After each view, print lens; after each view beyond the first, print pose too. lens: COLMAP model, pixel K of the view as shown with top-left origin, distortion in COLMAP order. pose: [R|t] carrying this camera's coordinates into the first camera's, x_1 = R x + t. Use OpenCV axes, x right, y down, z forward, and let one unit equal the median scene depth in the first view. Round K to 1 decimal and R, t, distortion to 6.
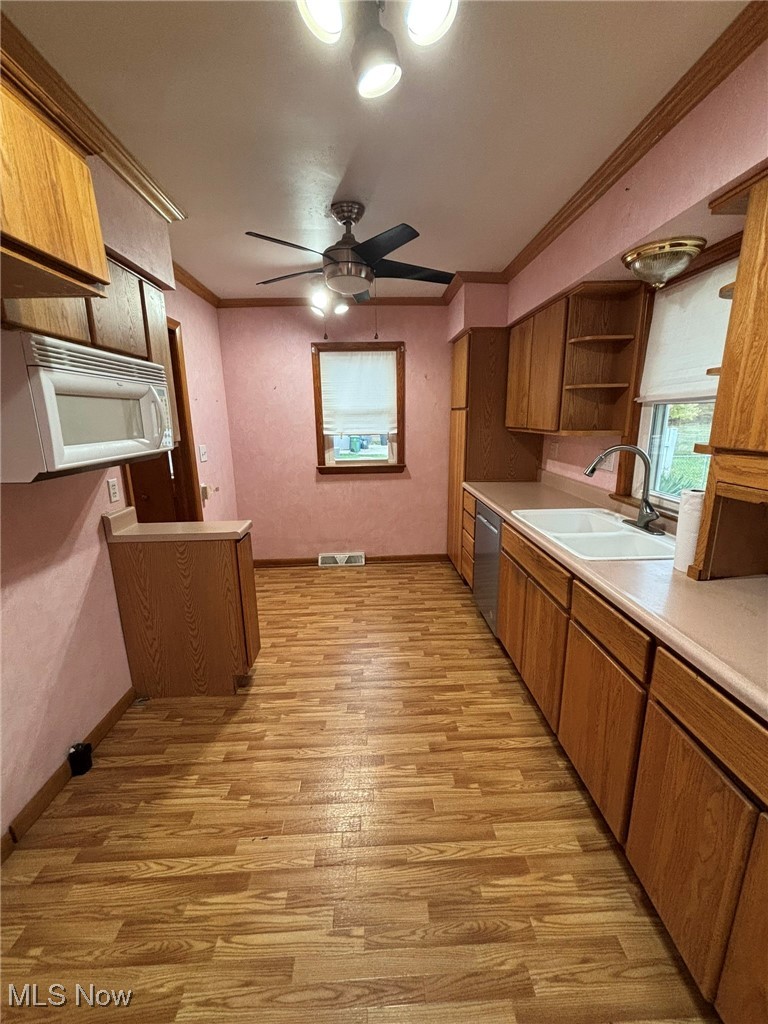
lens RADIAL K [[416.0, 0, 387.4], [0, 416.0, 512.7], [0, 0, 1]] dist [0.004491, -0.000885]
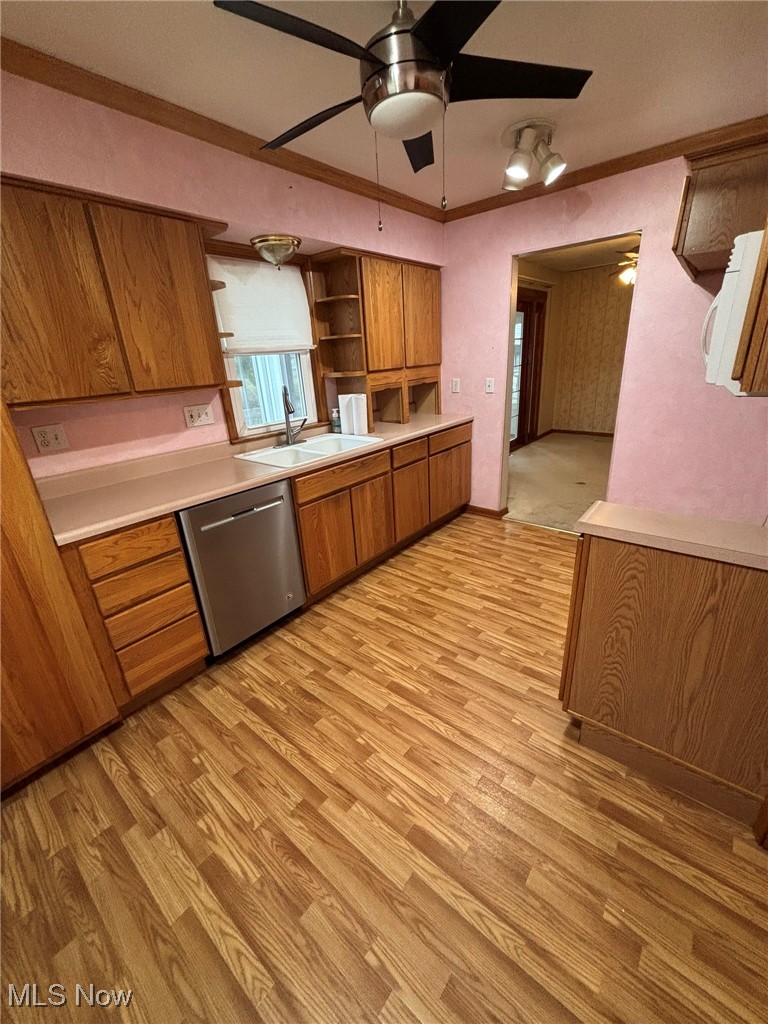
lens RADIAL K [[416.0, 0, 373.4], [0, 416.0, 520.7], [0, 0, 1]] dist [0.004491, -0.000885]
pose [[-0.735619, -0.200432, 0.647064, -0.338913], [0.216960, 0.835190, 0.505358, -0.240230], [-0.641711, 0.512138, -0.570896, 1.048558]]
